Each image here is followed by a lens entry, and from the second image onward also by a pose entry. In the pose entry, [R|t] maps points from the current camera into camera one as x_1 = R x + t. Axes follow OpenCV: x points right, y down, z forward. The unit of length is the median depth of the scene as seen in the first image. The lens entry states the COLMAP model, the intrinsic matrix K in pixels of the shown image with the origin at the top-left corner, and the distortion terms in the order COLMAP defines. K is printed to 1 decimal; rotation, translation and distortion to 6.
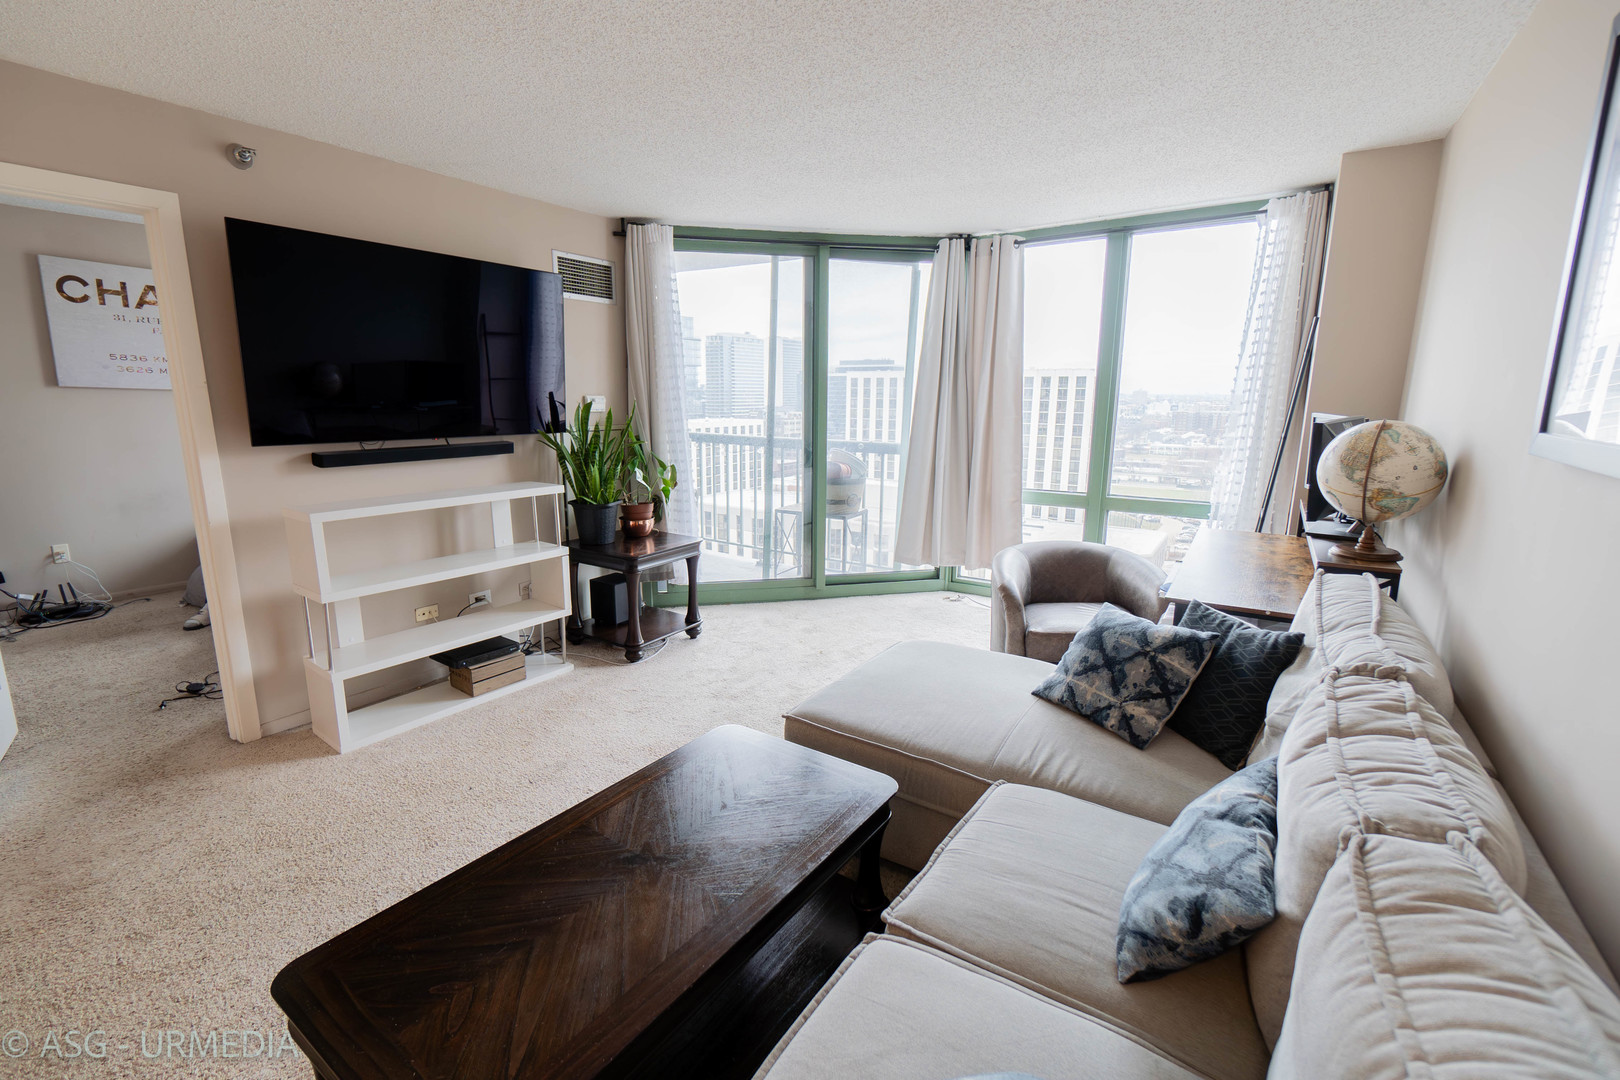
lens RADIAL K [[723.0, 0, 810.0], [0, 723.0, 540.0], [0, 0, 1]] dist [0.003194, 0.000336]
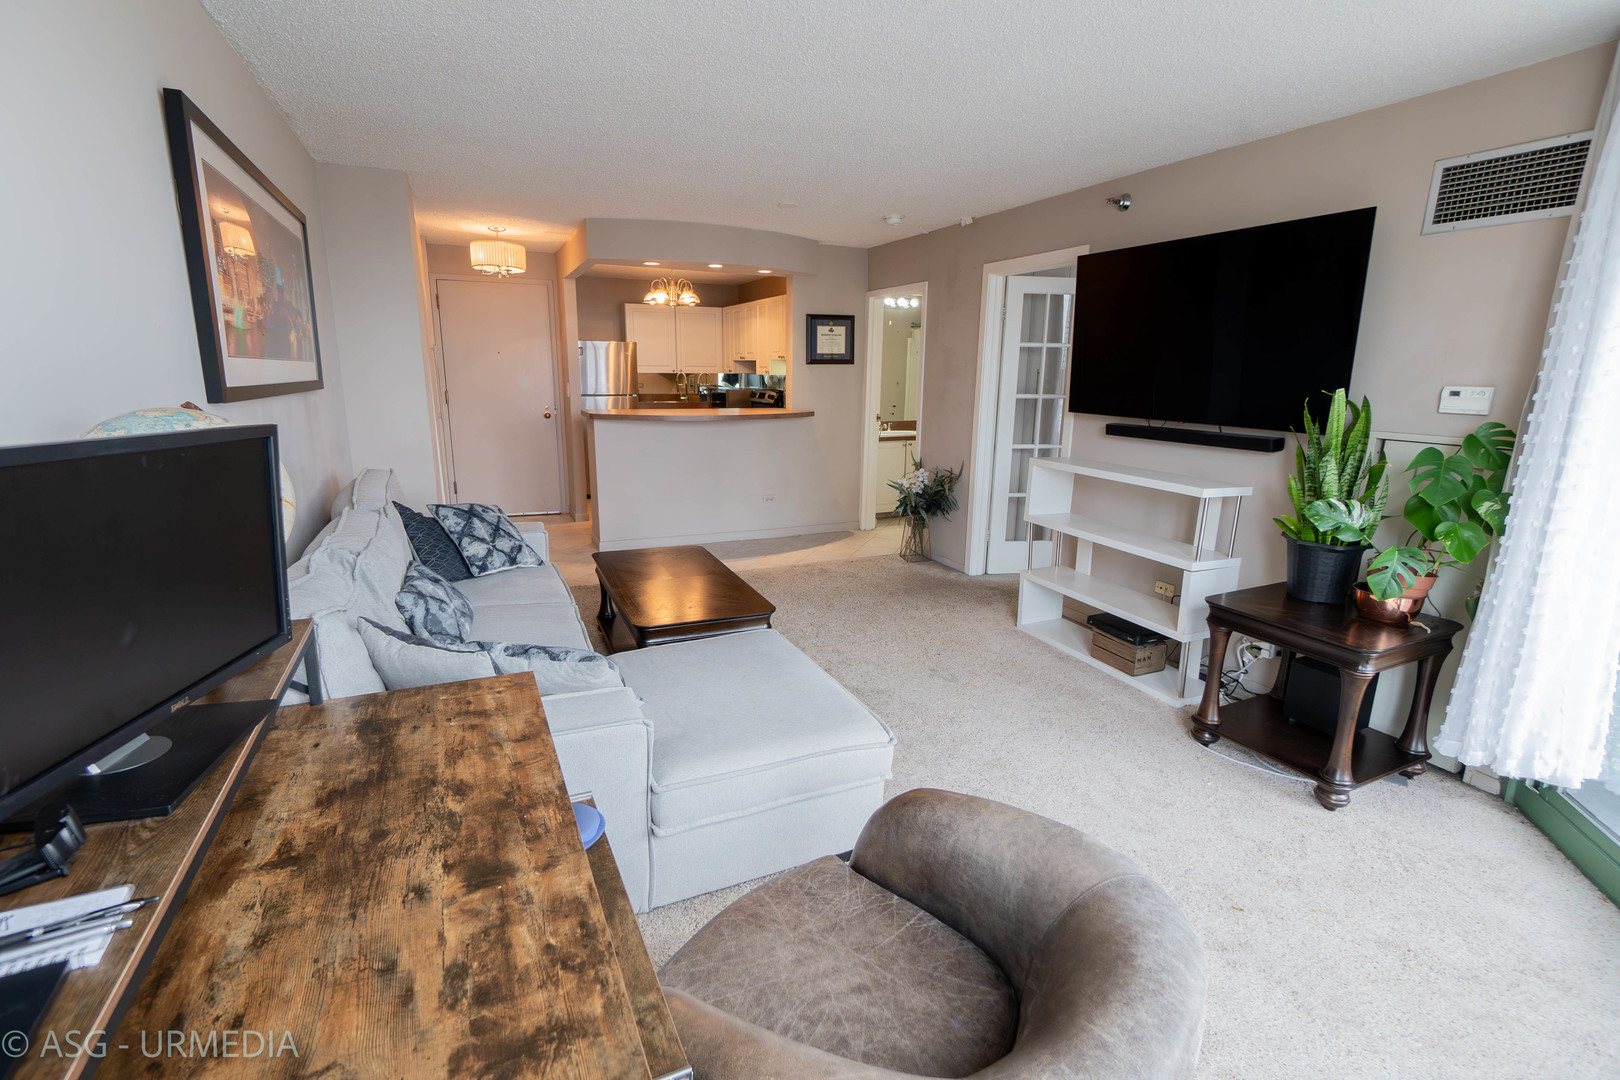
lens RADIAL K [[723.0, 0, 810.0], [0, 723.0, 540.0], [0, 0, 1]] dist [0.003194, 0.000336]
pose [[-0.499901, 0.185917, -0.845892, 0.525384], [-0.188421, 0.929948, 0.315744, -0.173506], [0.845338, 0.317225, -0.429851, 0.870294]]
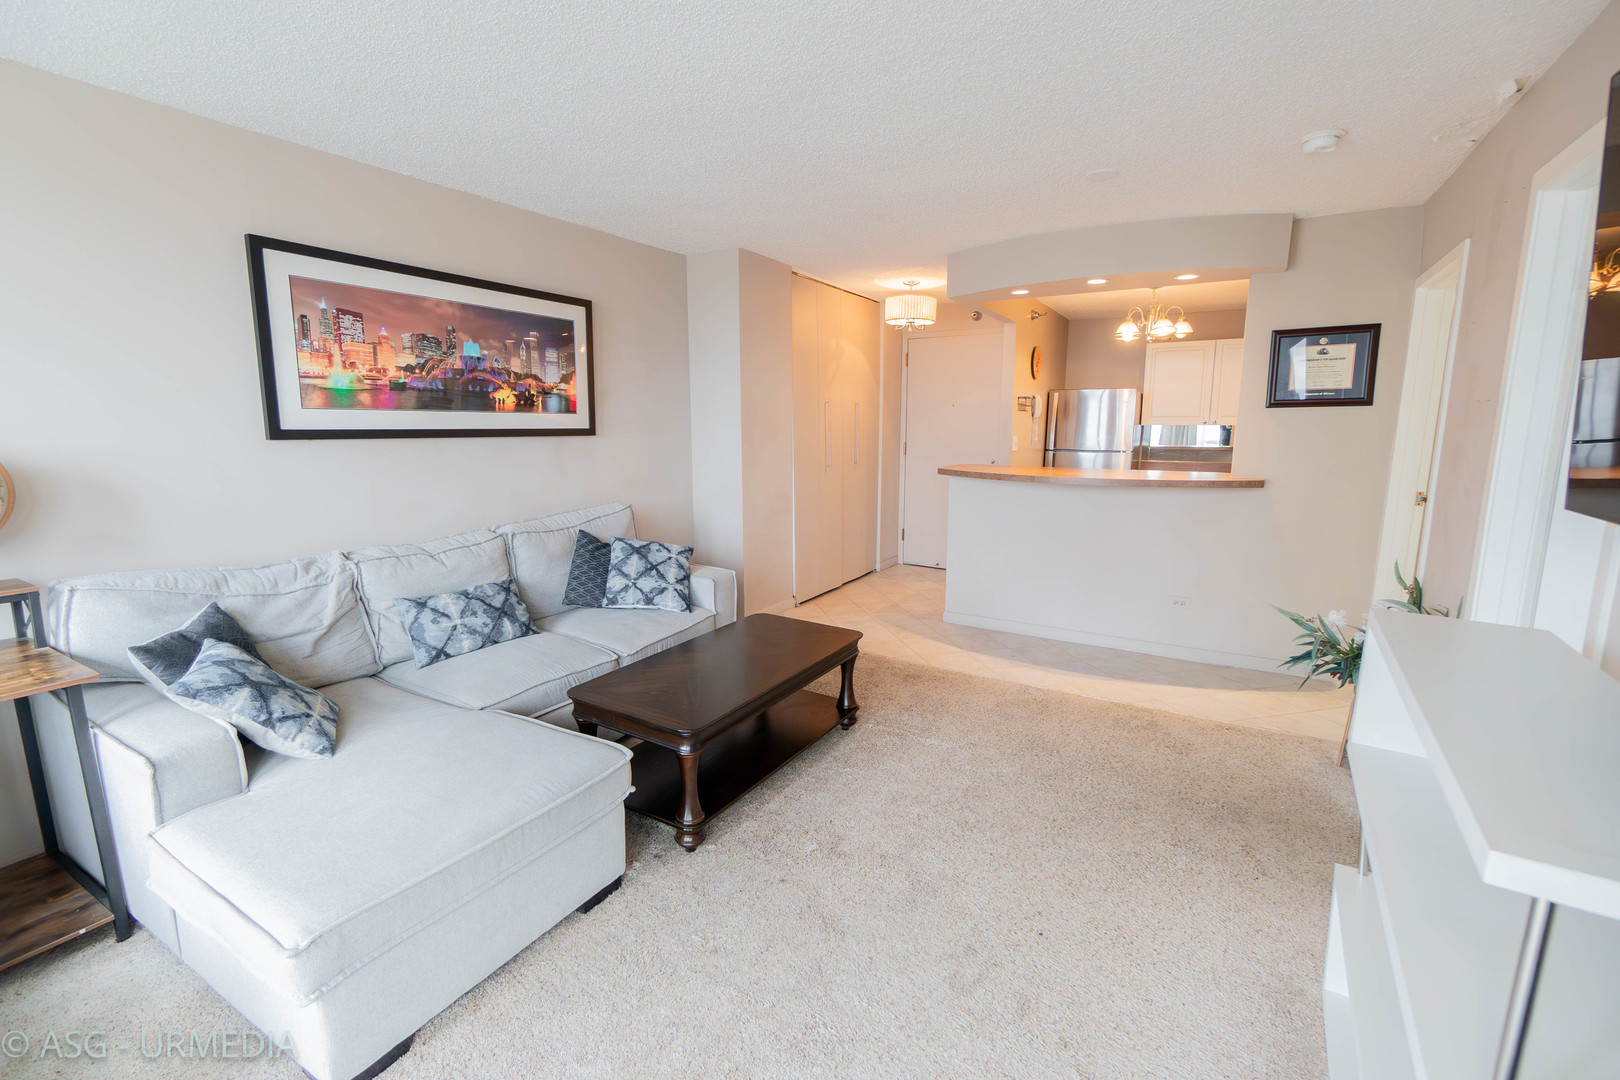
lens RADIAL K [[710.5, 0, 810.0], [0, 710.5, 540.0], [0, 0, 1]] dist [-0.025050, 0.000128]
pose [[-0.997405, 0.004873, -0.071832, -0.131601], [-0.021027, 0.934495, 0.355356, -0.191920], [0.068858, 0.355944, -0.931967, 0.996301]]
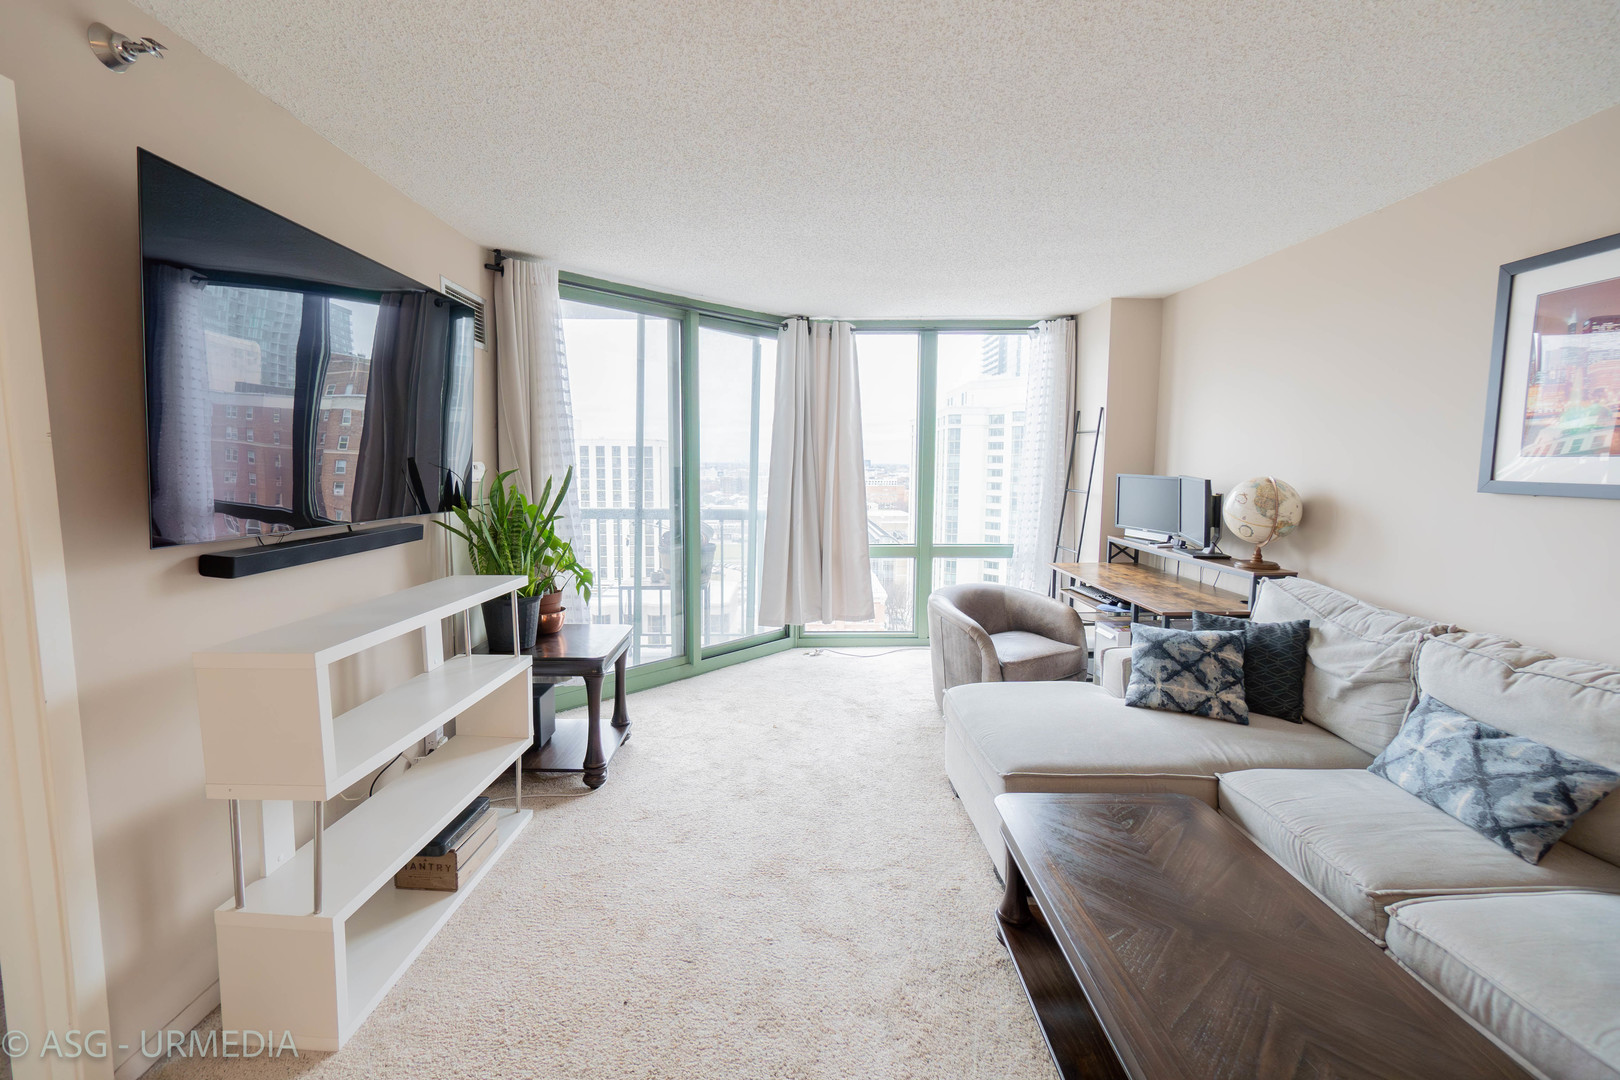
lens RADIAL K [[702.5, 0, 810.0], [0, 702.5, 540.0], [0, 0, 1]] dist [0.000405, 0.000592]
pose [[0.817143, -0.063660, 0.572908, -0.461485], [0.114418, 0.992020, -0.052964, -0.034872], [-0.564965, 0.108830, 0.817906, 0.186215]]
